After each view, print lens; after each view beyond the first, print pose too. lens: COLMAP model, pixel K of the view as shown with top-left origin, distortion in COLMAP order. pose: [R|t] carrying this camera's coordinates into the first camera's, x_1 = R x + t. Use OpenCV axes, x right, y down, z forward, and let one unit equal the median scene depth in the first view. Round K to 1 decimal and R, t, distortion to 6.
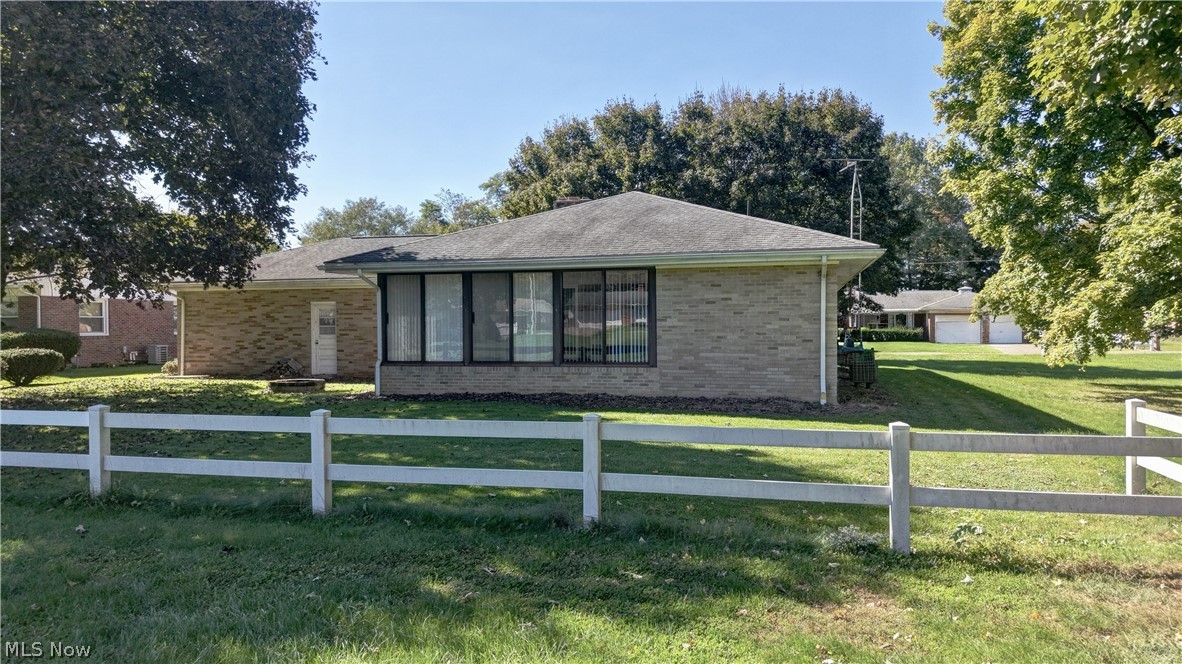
lens RADIAL K [[804.1, 0, 591.0], [0, 804.1, 332.0], [0, 0, 1]] dist [0.000639, -0.005178]
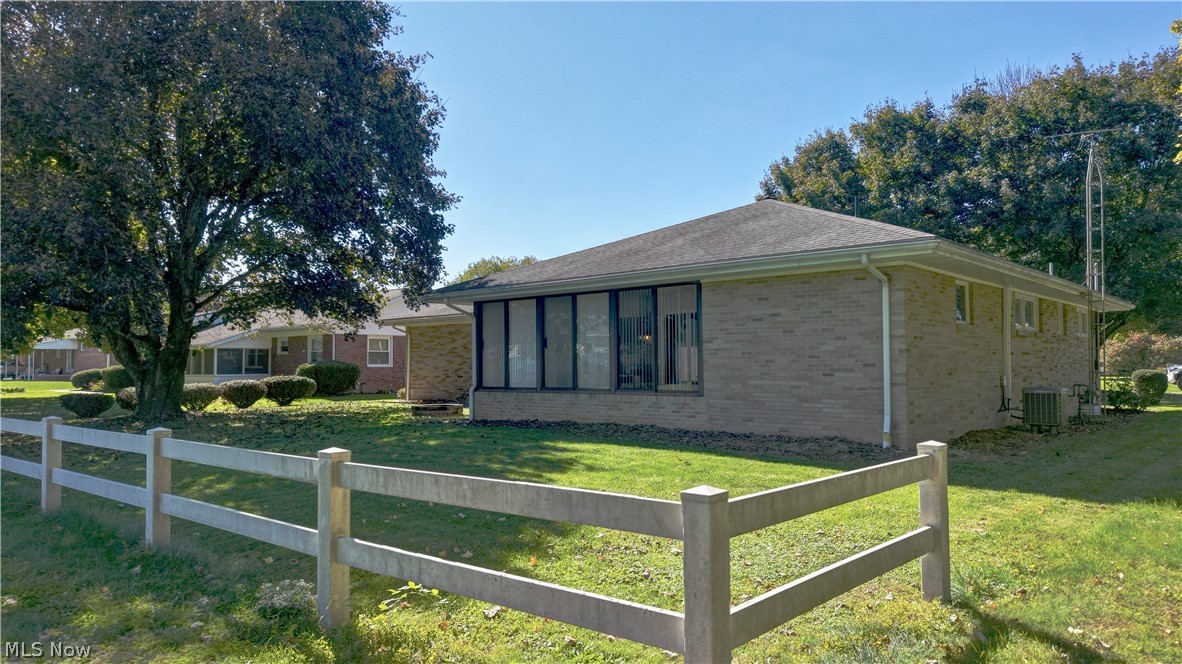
lens RADIAL K [[804.1, 0, 591.0], [0, 804.1, 332.0], [0, 0, 1]] dist [0.000639, -0.005178]
pose [[0.883105, -0.019947, -0.468750, 0.383741], [-0.002756, 0.998858, -0.047696, 0.016231], [0.469166, 0.043412, 0.882042, 0.180899]]
